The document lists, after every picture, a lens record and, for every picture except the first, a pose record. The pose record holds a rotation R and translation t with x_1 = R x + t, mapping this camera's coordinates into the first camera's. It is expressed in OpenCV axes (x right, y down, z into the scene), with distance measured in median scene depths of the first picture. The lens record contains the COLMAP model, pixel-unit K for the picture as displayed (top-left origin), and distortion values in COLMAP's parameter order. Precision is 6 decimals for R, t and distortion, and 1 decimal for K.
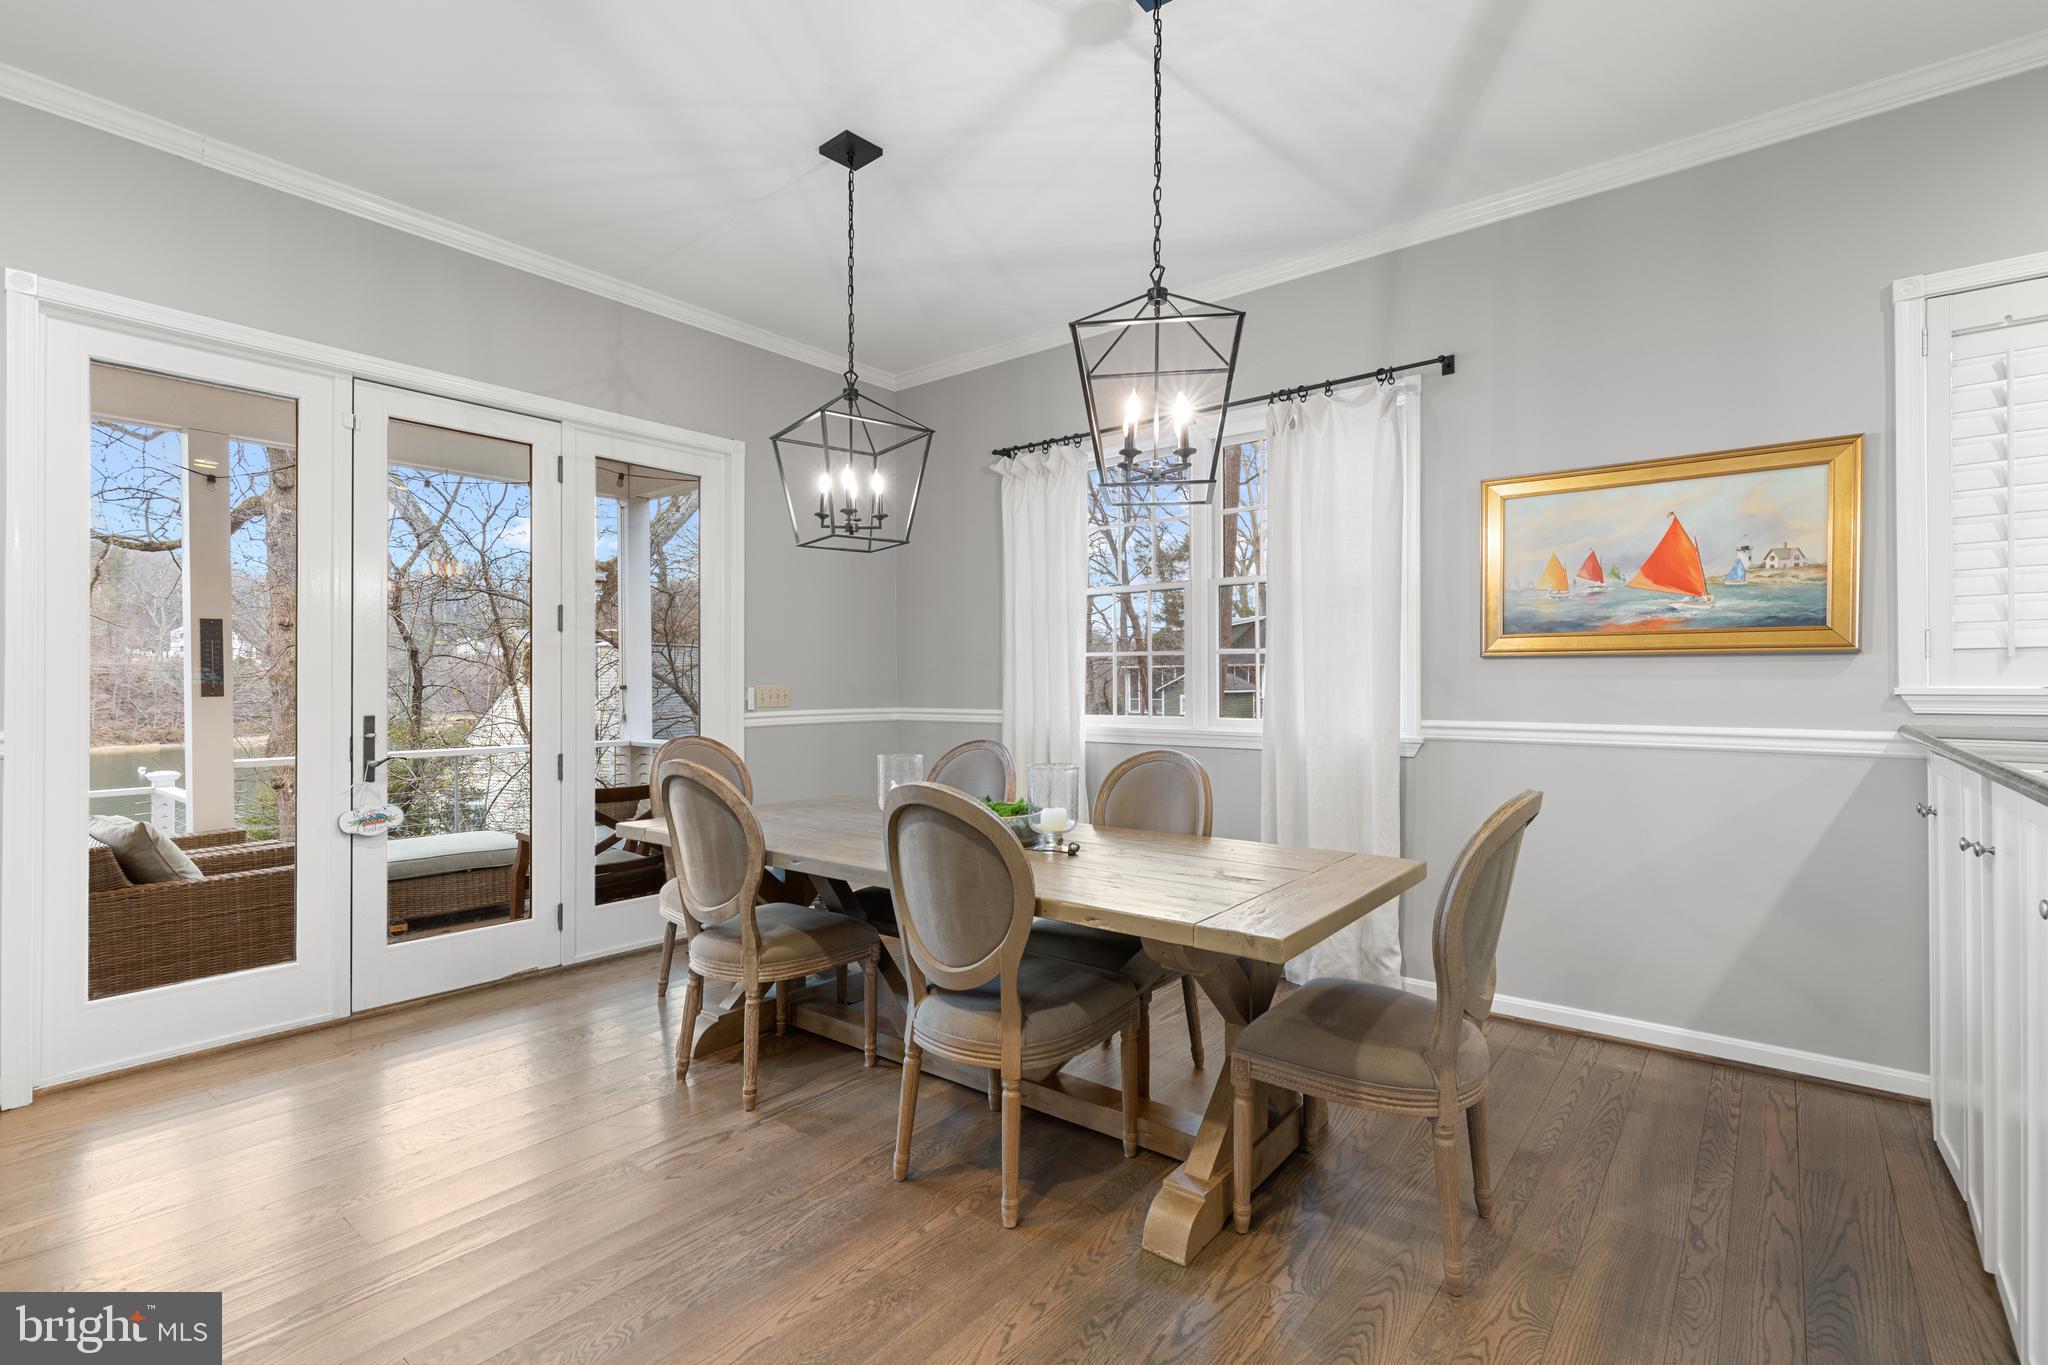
lens RADIAL K [[930.4, 0, 1028.9], [0, 930.4, 676.8], [0, 0, 1]] dist [0.004724, 0.000323]
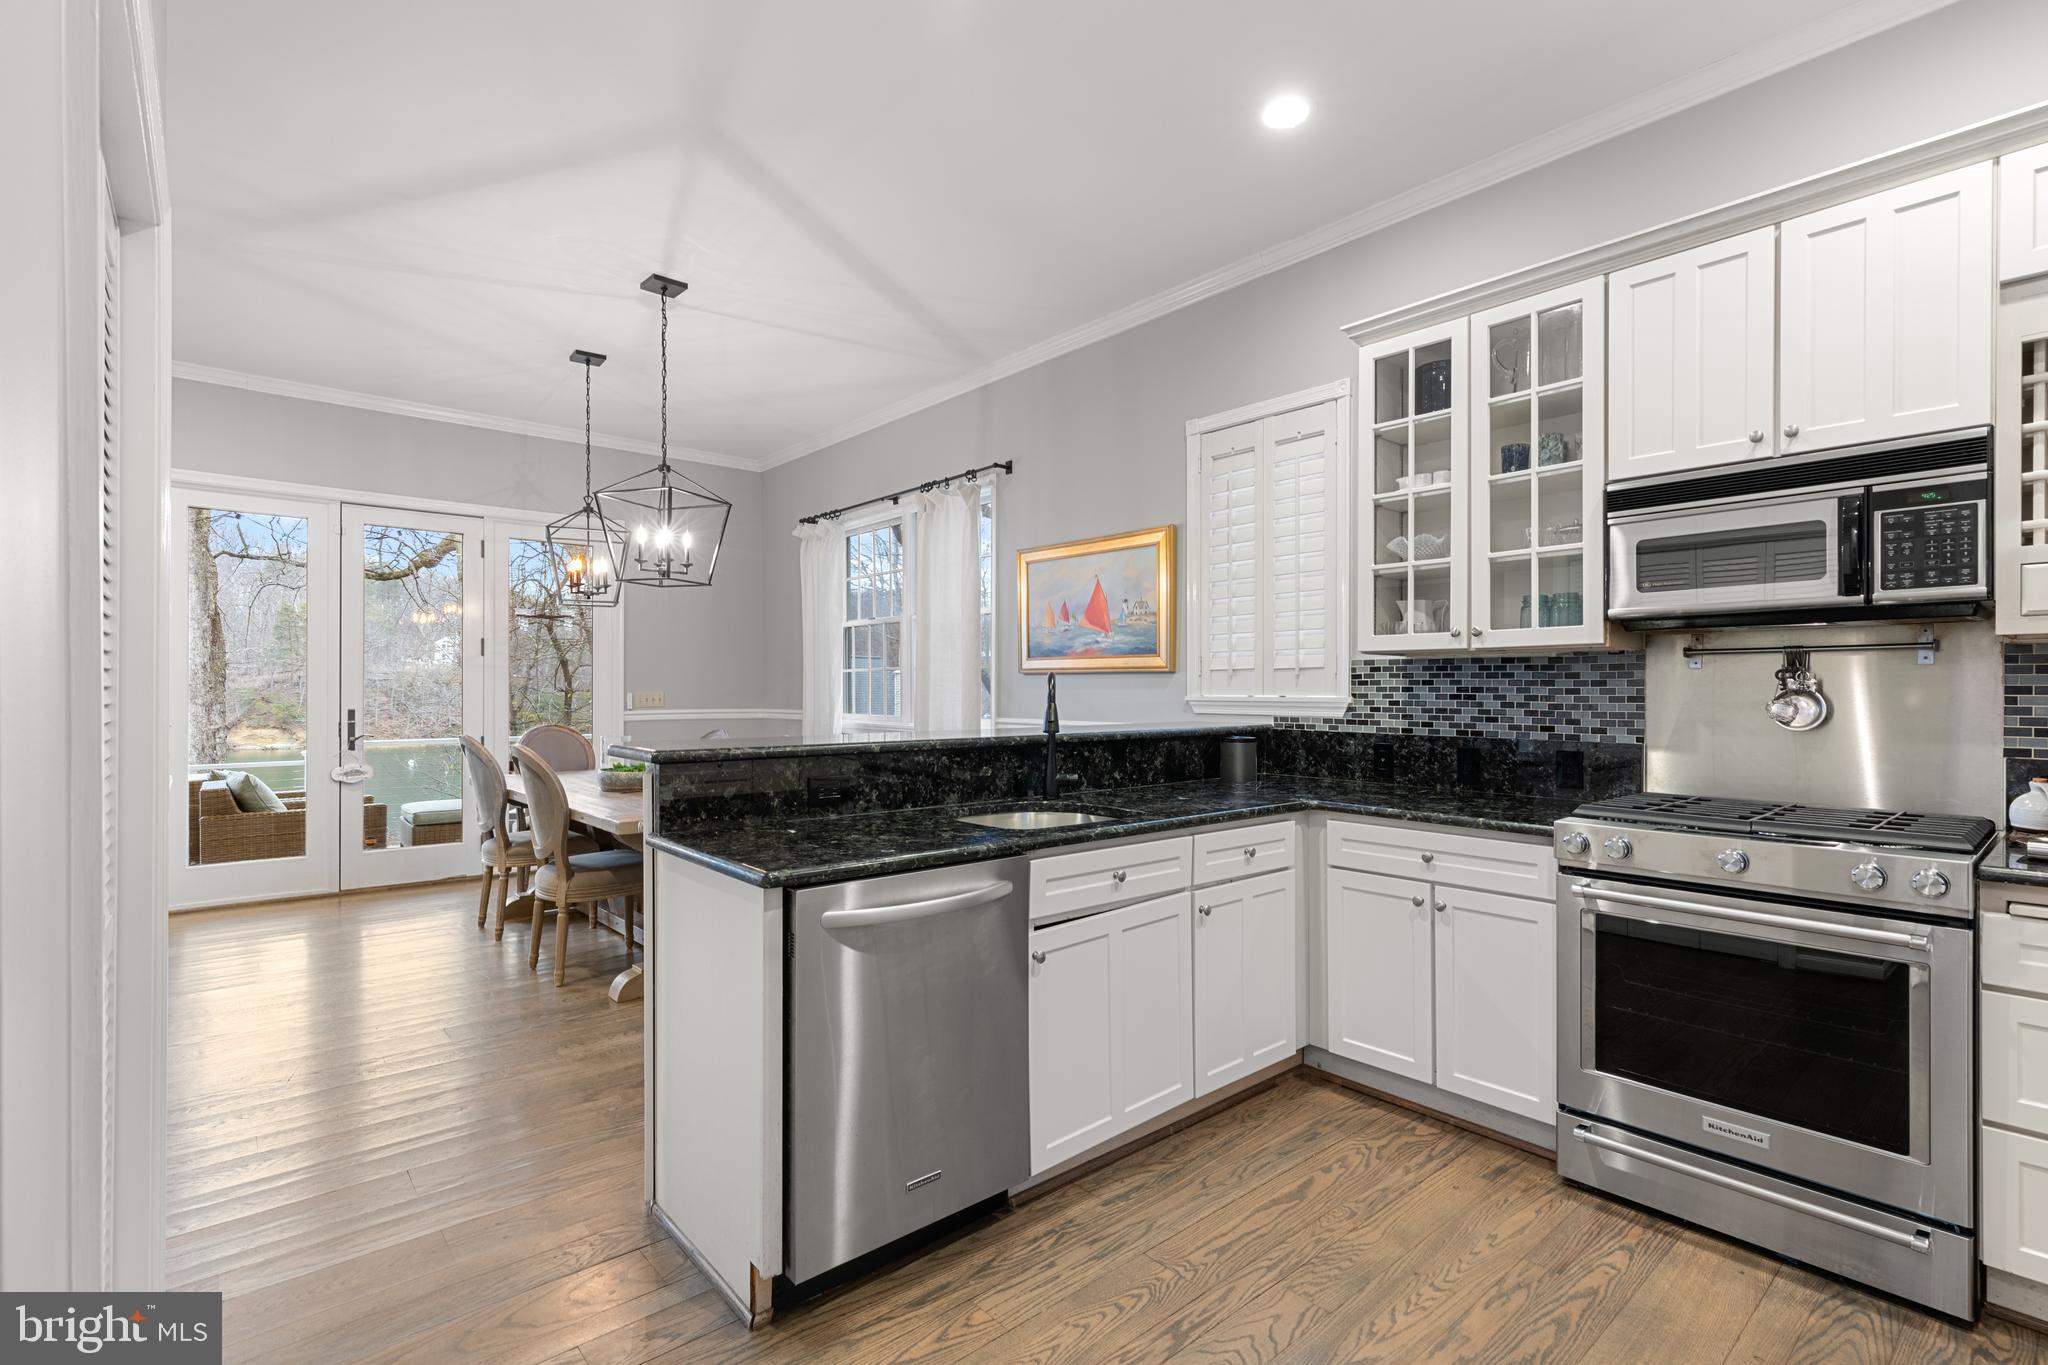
lens RADIAL K [[948.9, 0, 1053.8], [0, 948.9, 690.1], [0, 0, 1]] dist [-0.001207, -0.000215]
pose [[0.985129, 0.003139, -0.171786, 0.803558], [-0.001861, 0.999969, 0.007600, -0.007411], [0.171805, -0.007168, 0.985105, -0.430959]]
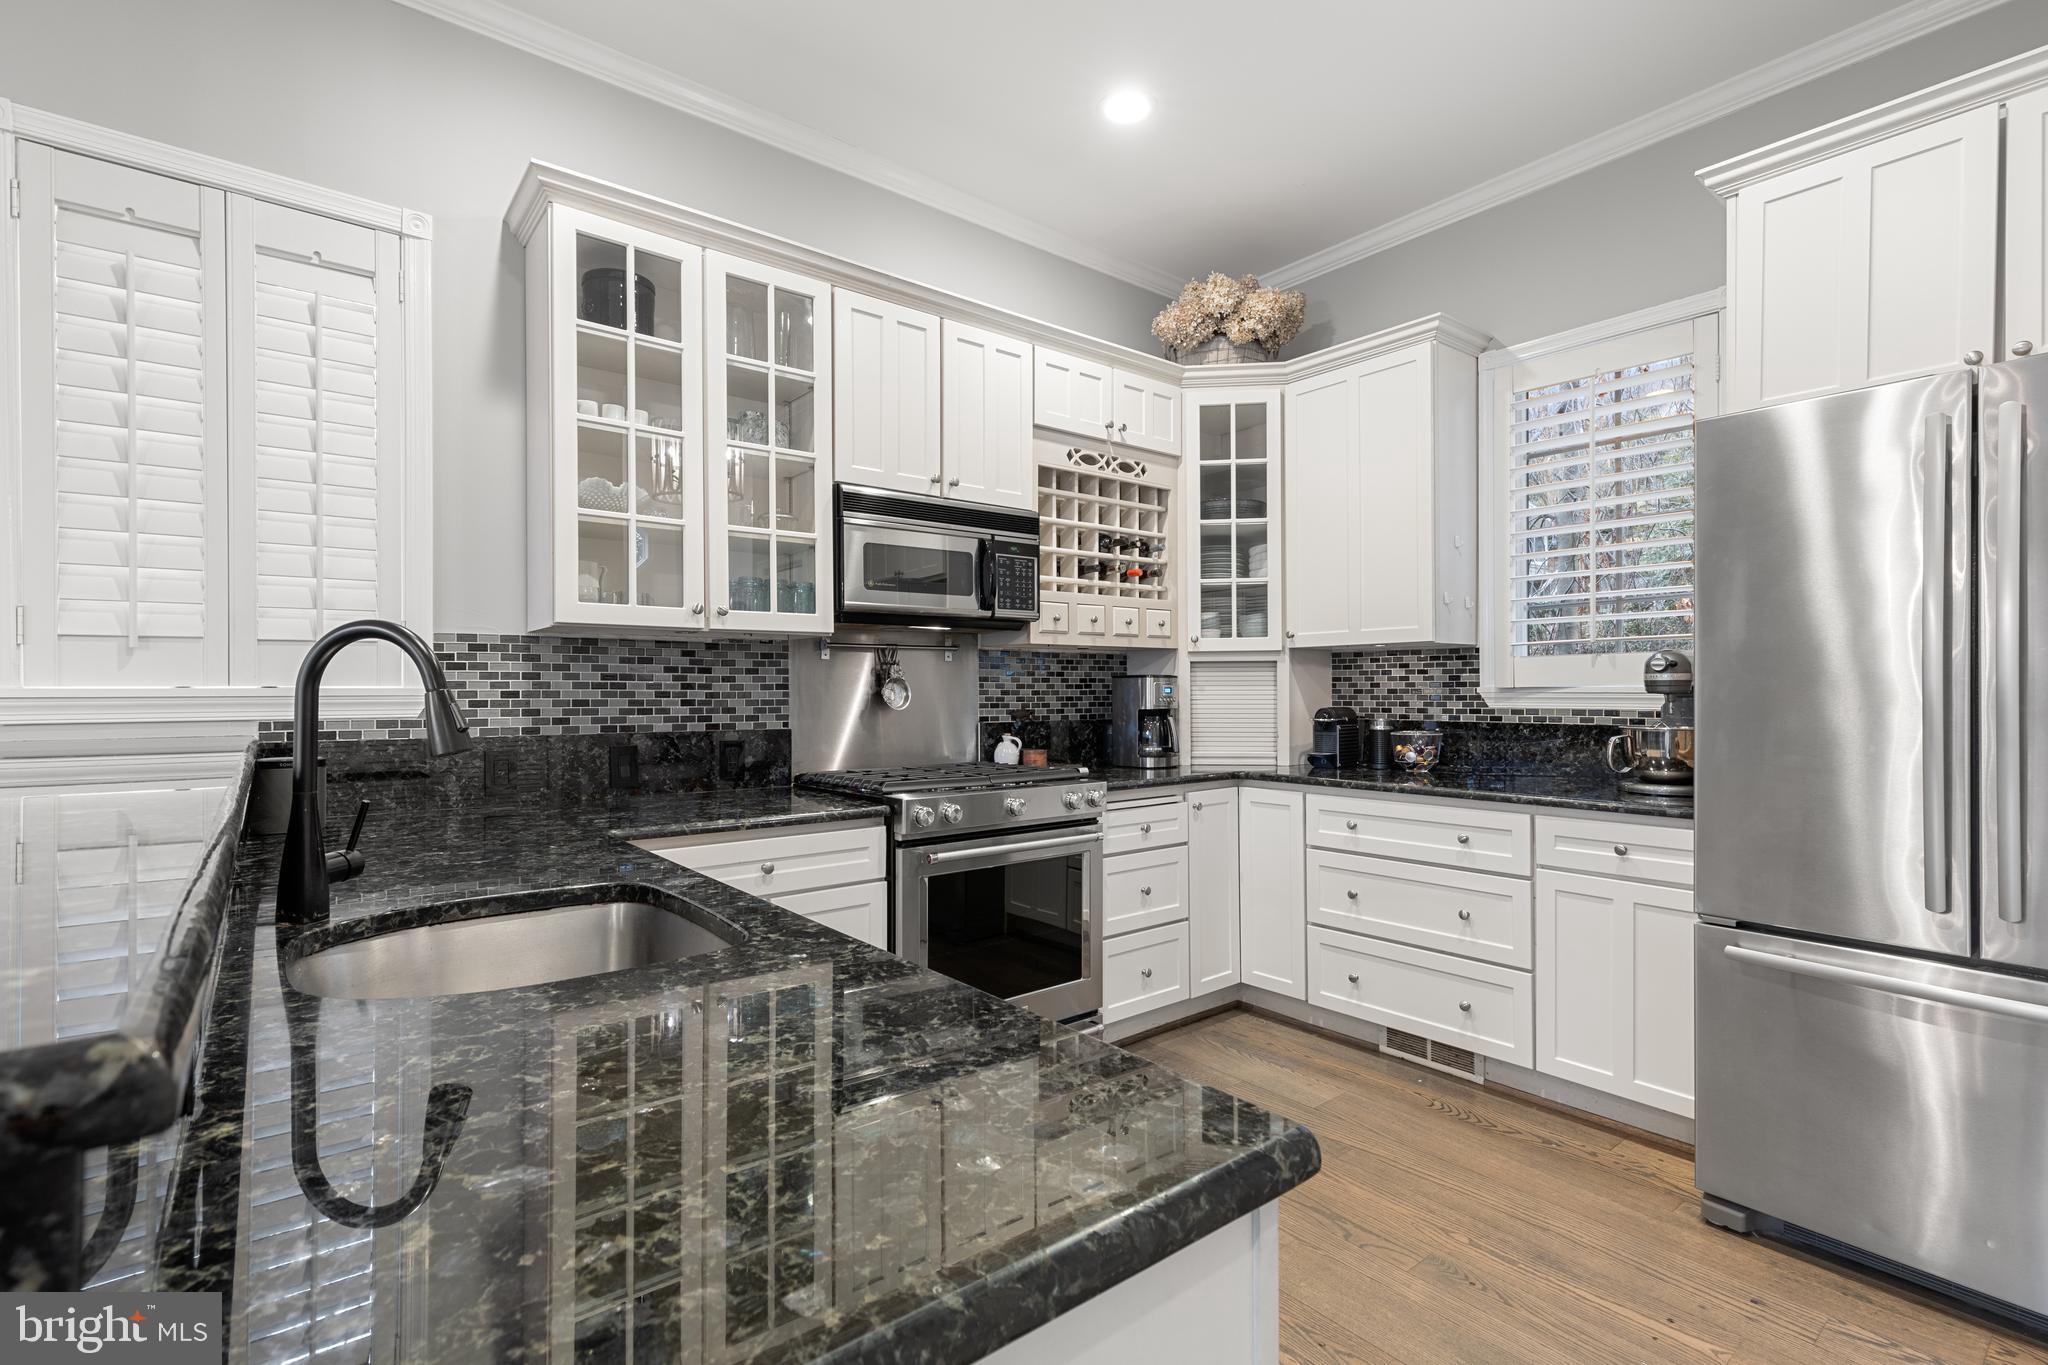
lens RADIAL K [[948.9, 0, 1053.8], [0, 948.9, 690.1], [0, 0, 1]] dist [-0.001207, -0.000215]
pose [[0.205830, -0.004710, 0.978576, 0.336619], [-0.008756, 0.999940, 0.006655, 0.001428], [-0.978549, -0.009938, 0.205776, 0.066064]]
